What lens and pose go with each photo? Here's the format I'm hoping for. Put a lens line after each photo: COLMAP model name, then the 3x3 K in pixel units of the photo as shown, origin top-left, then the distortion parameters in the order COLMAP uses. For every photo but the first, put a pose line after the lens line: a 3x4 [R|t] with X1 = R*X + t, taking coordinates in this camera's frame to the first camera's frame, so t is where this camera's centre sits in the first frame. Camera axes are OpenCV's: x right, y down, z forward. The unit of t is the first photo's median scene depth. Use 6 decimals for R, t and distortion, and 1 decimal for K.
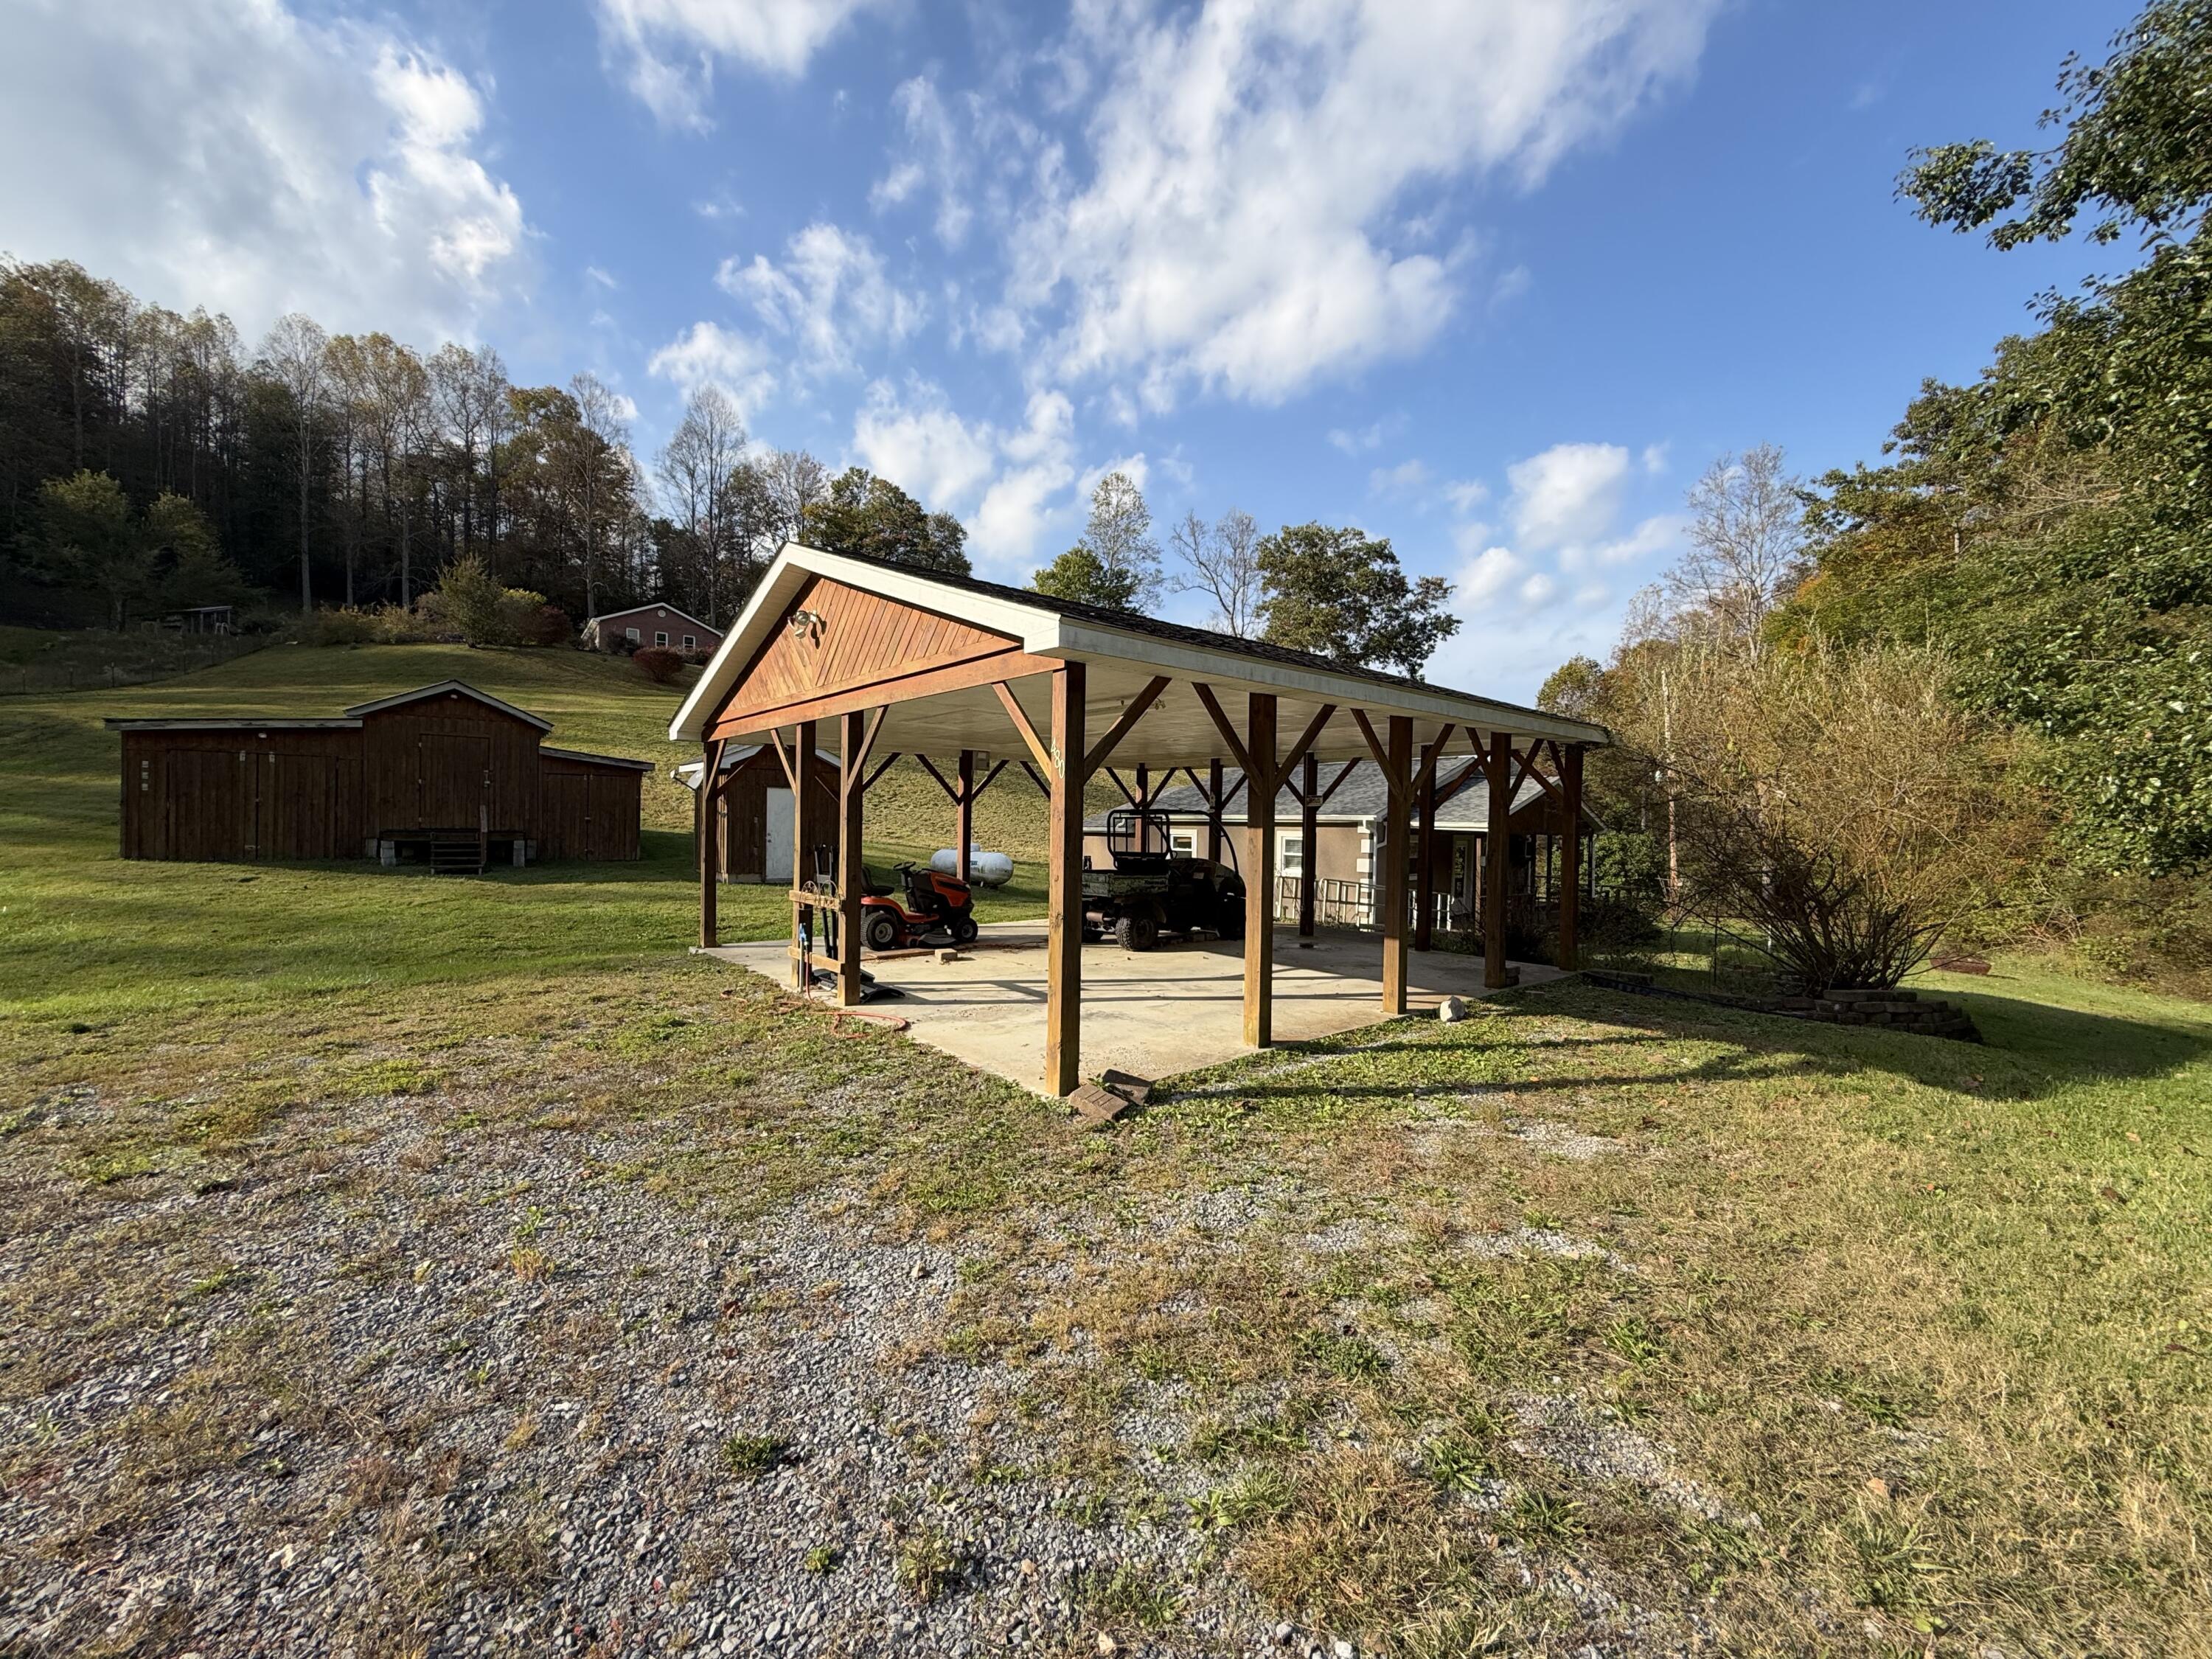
lens RADIAL K [[890.5, 0, 1102.5], [0, 890.5, 832.7], [0, 0, 1]] dist [0.000780, 0.000026]
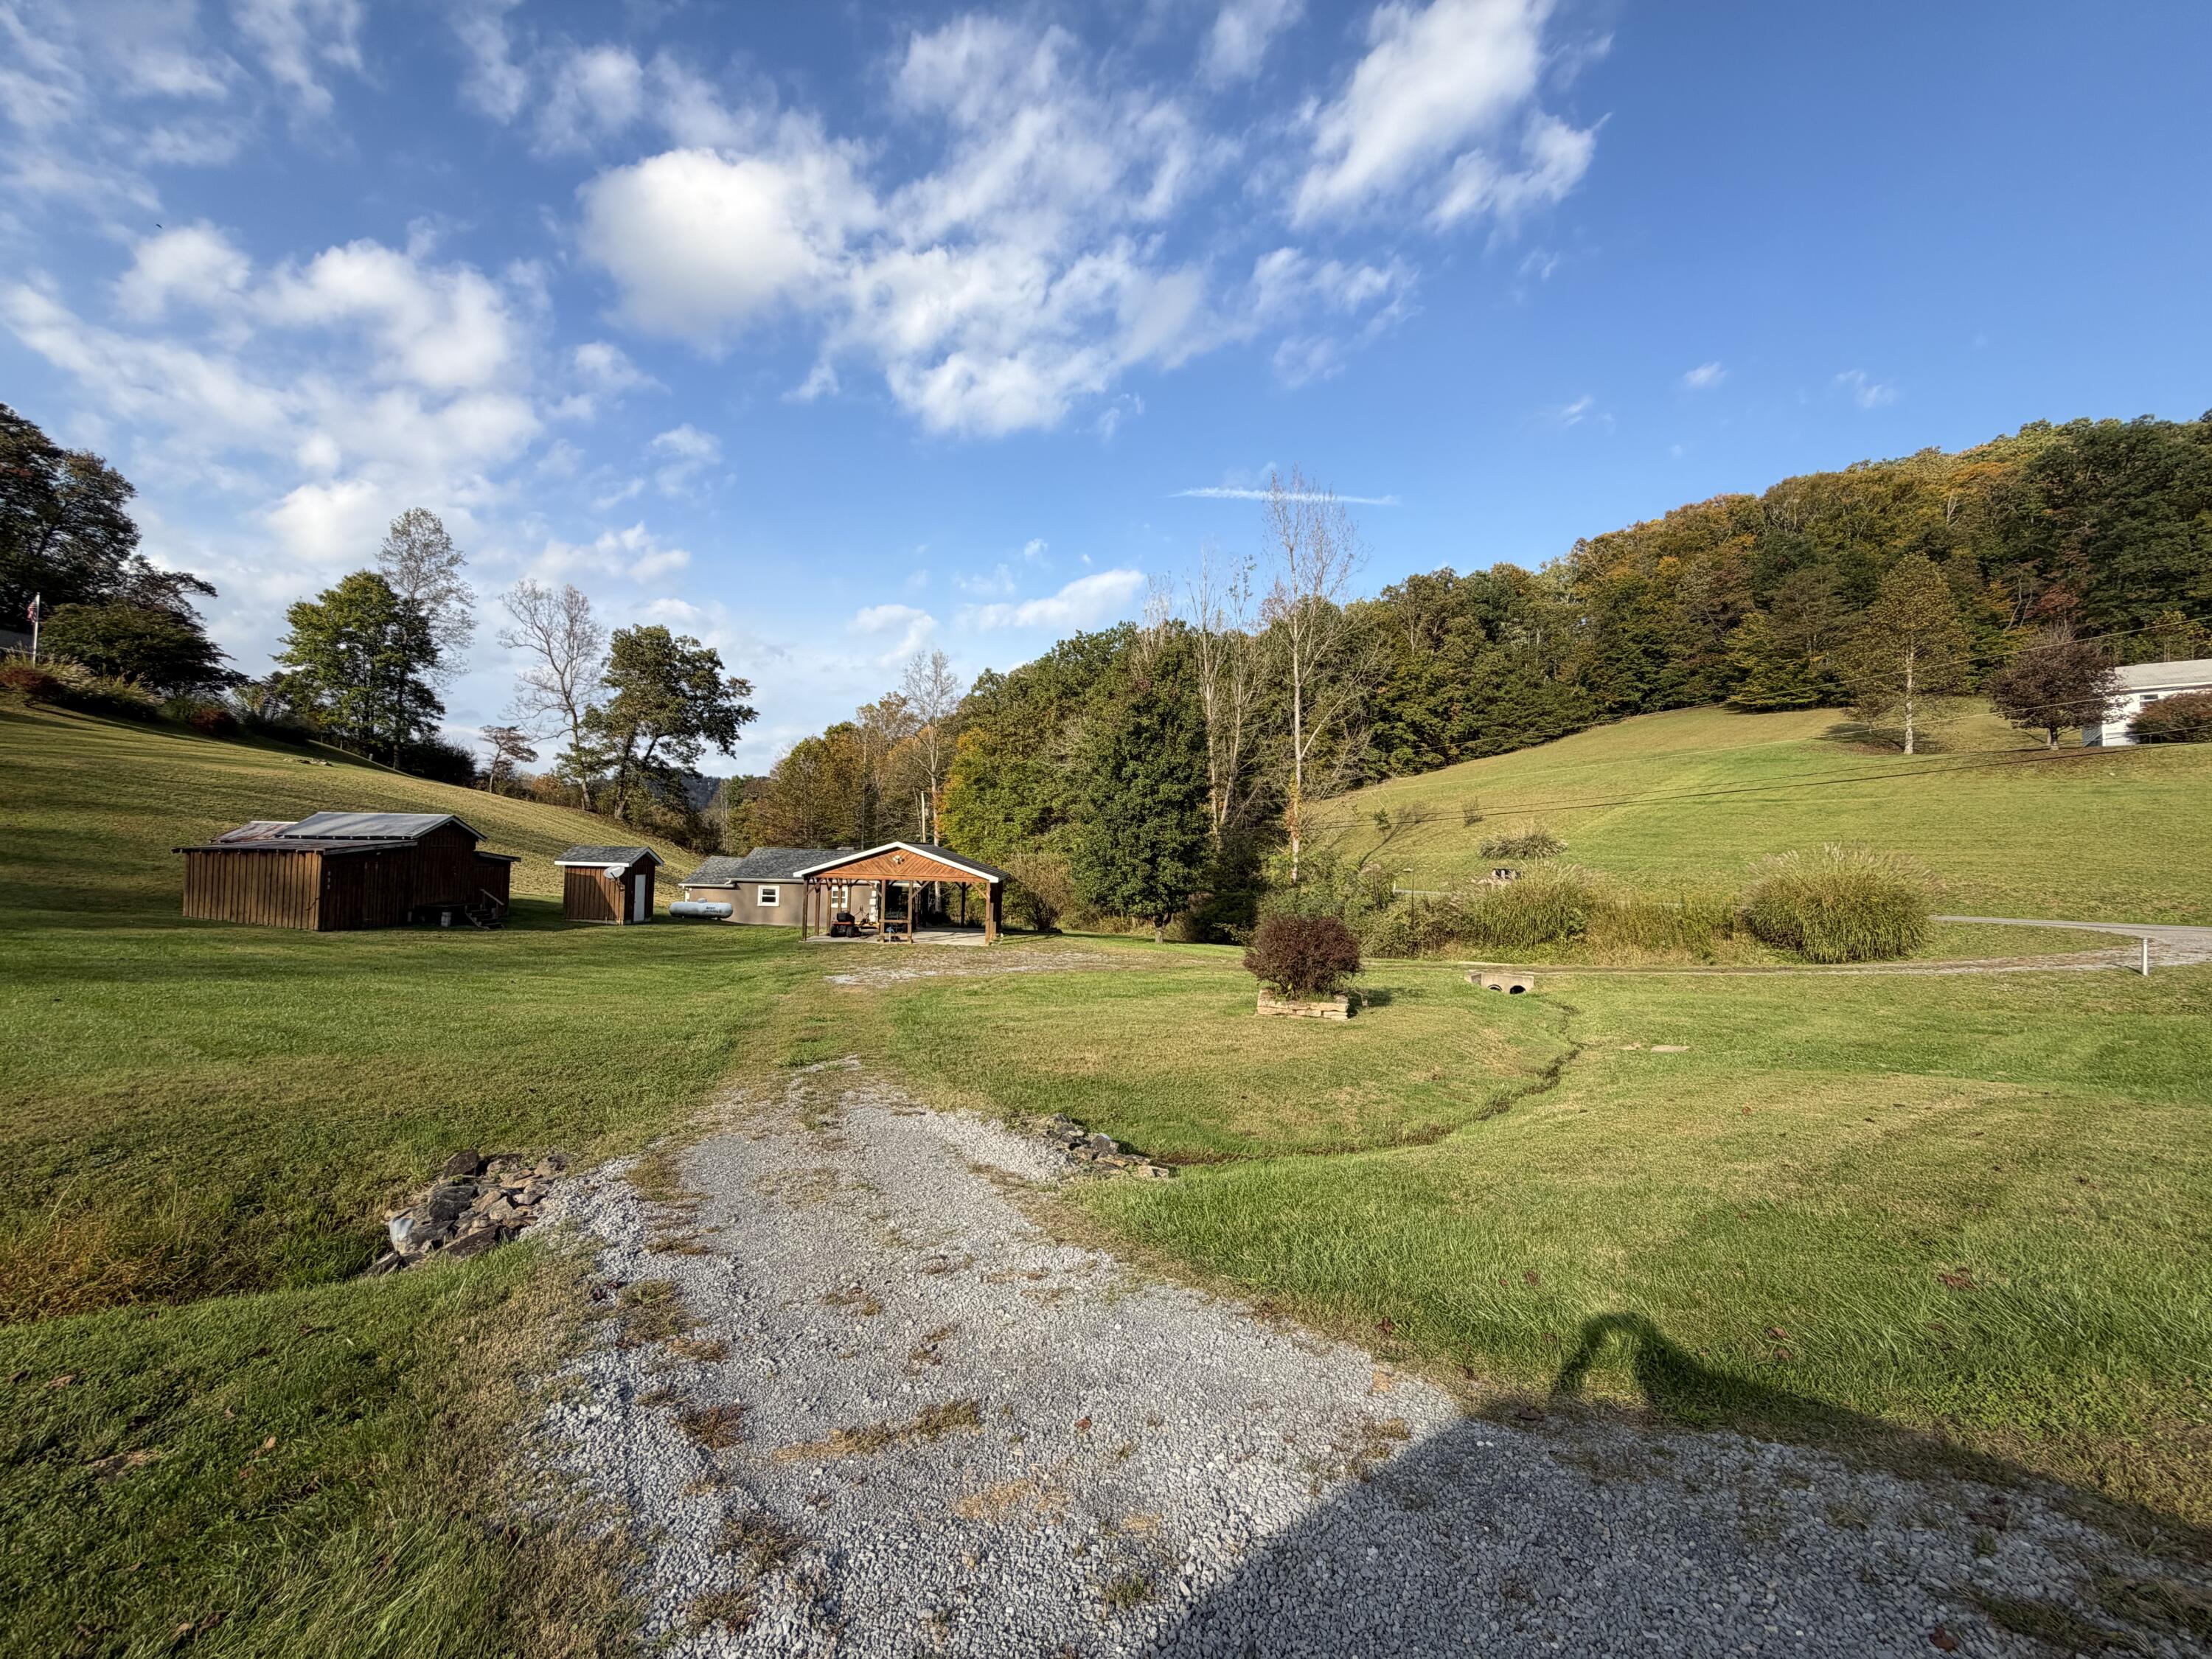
lens RADIAL K [[890.5, 0, 1102.5], [0, 890.5, 832.7], [0, 0, 1]] dist [0.000780, 0.000026]
pose [[0.620522, 0.020964, 0.783909, -0.371627], [-0.011727, 0.999779, -0.017454, -0.035396], [-0.784101, 0.001638, 0.620631, -0.299452]]
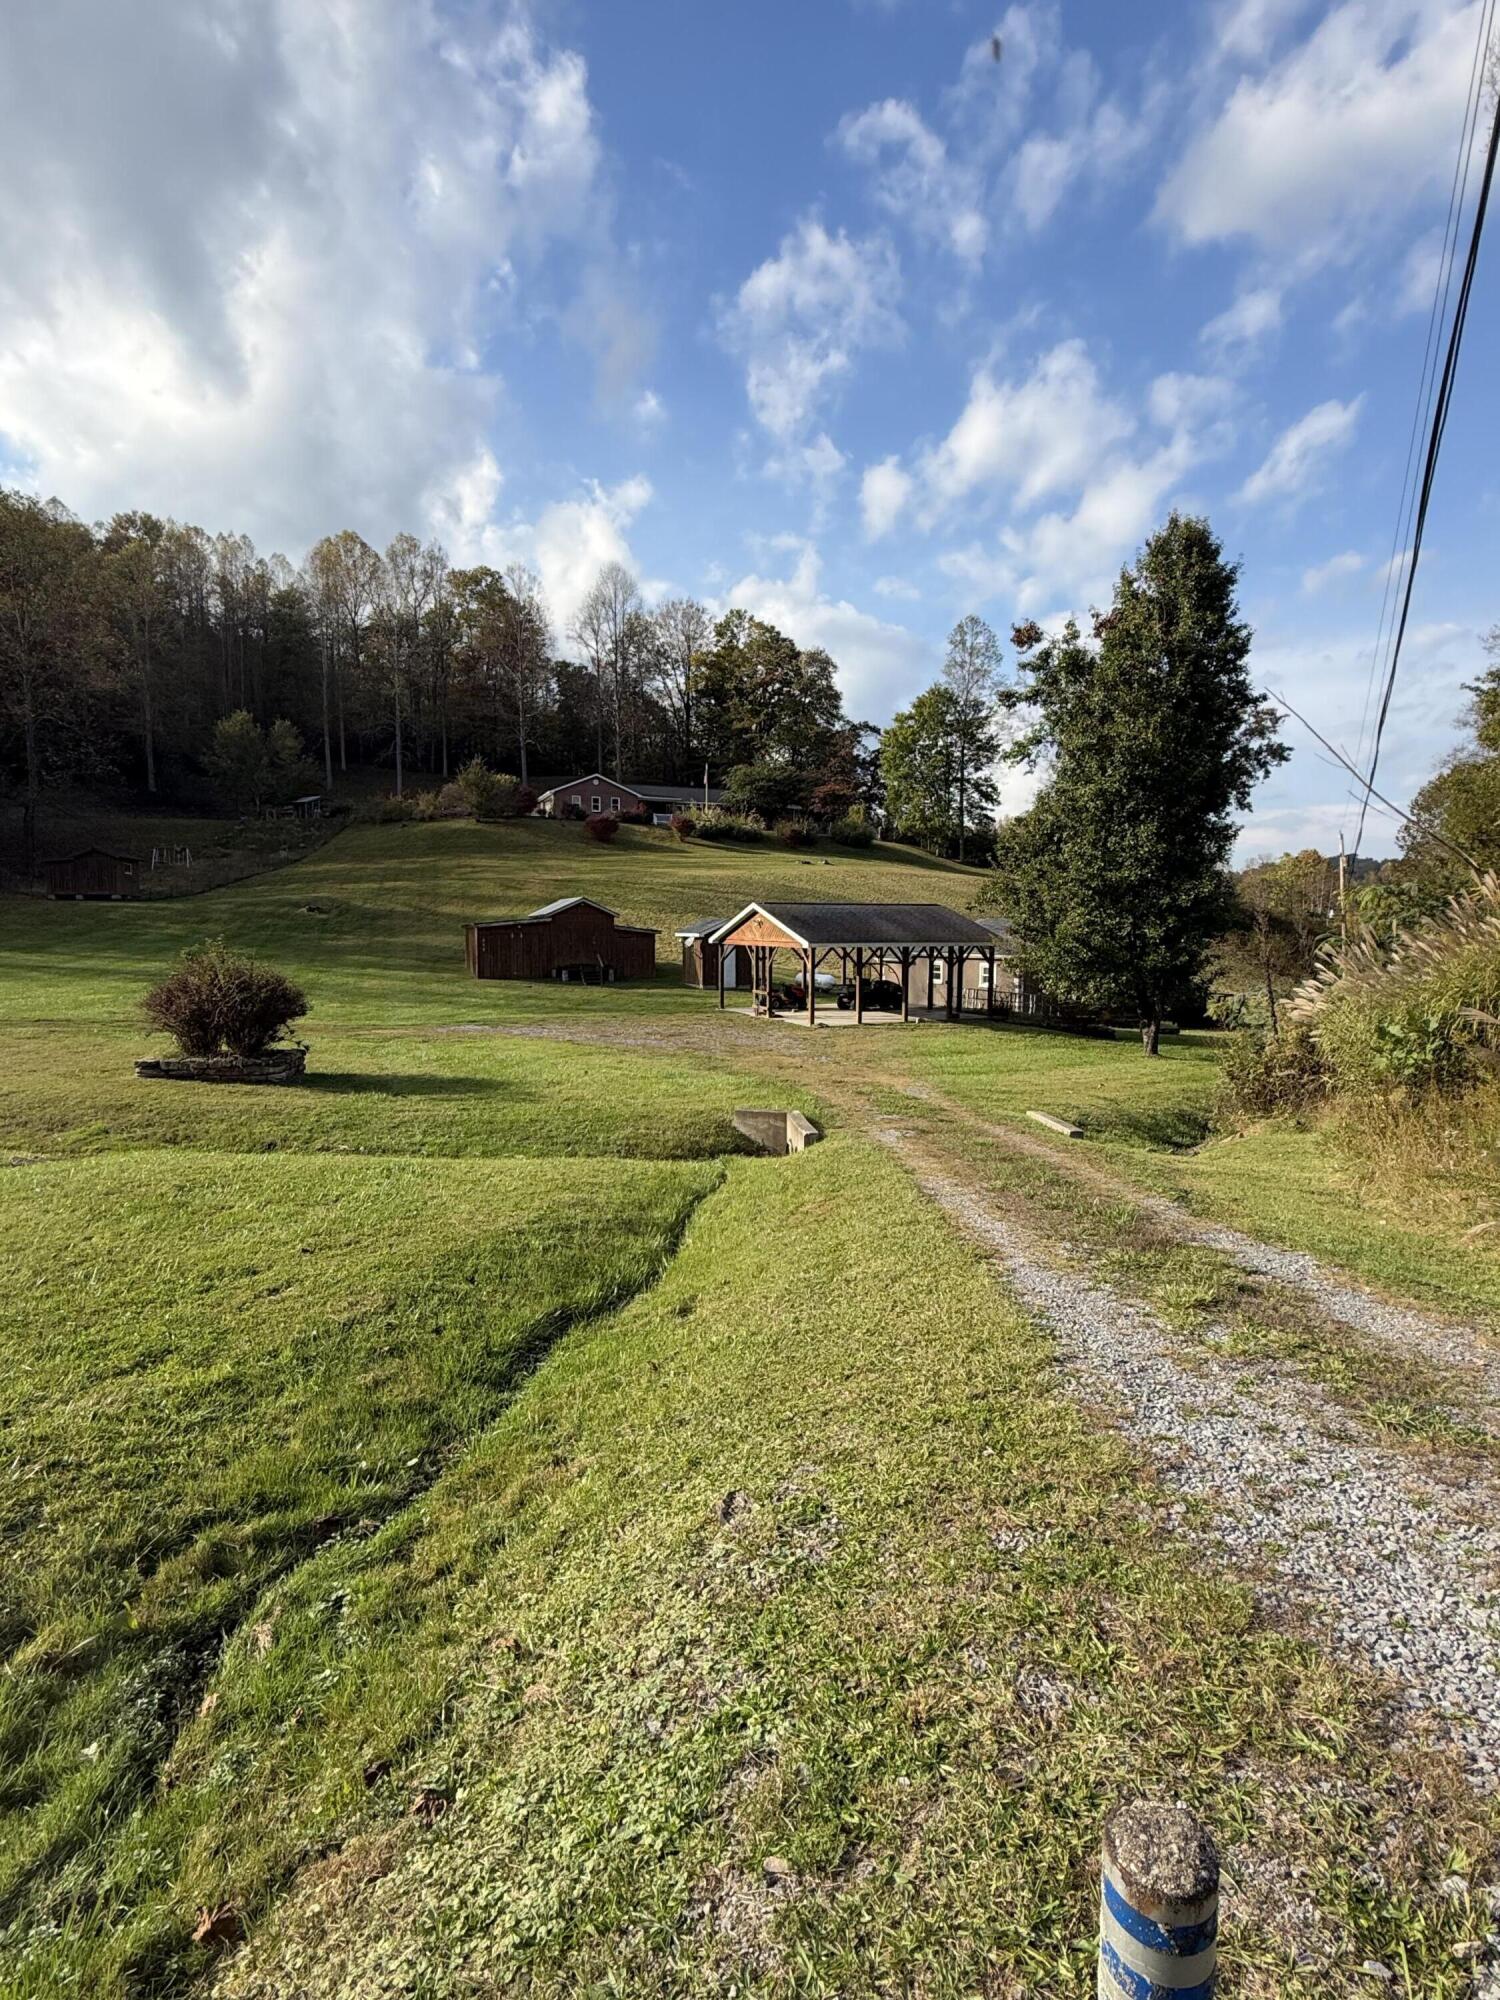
lens RADIAL K [[1040.9, 0, 740.6], [0, 1040.9, 991.3], [0, 0, 1]] dist [-0.000601, 0.001085]
pose [[0.967083, 0.004685, -0.254418, 0.088955], [0.008655, 0.998646, 0.051290, -0.019446], [0.254314, -0.051803, 0.965733, -0.404420]]
